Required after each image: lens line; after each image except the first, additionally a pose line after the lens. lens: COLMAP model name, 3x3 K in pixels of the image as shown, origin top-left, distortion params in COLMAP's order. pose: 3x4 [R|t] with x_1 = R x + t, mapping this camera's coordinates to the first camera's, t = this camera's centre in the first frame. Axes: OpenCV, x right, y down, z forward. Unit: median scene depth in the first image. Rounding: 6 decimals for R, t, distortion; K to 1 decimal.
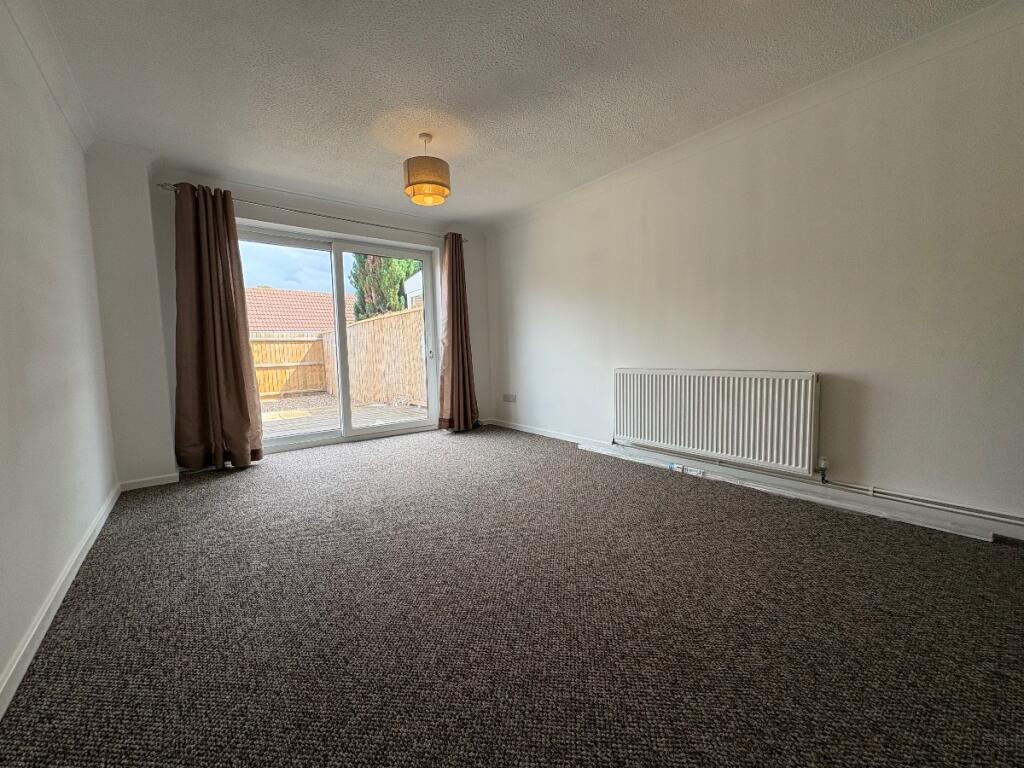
lens RADIAL K [[408.0, 0, 512.8], [0, 408.0, 383.9], [0, 0, 1]] dist [-0.000232, -0.000128]
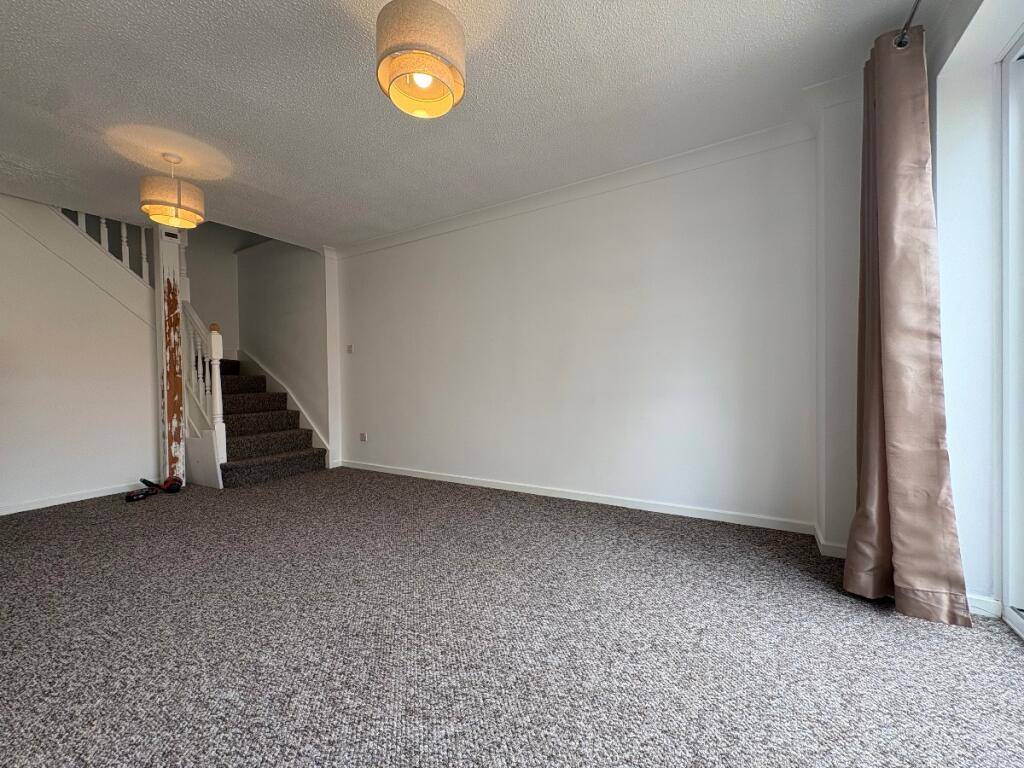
lens RADIAL K [[408.0, 0, 512.8], [0, 408.0, 383.9], [0, 0, 1]] dist [-0.000232, -0.000128]
pose [[-0.932416, 0.046690, -0.358359, -0.131707], [0.012809, 0.995266, 0.096343, -0.153587], [0.361161, 0.085242, -0.928599, 1.843493]]
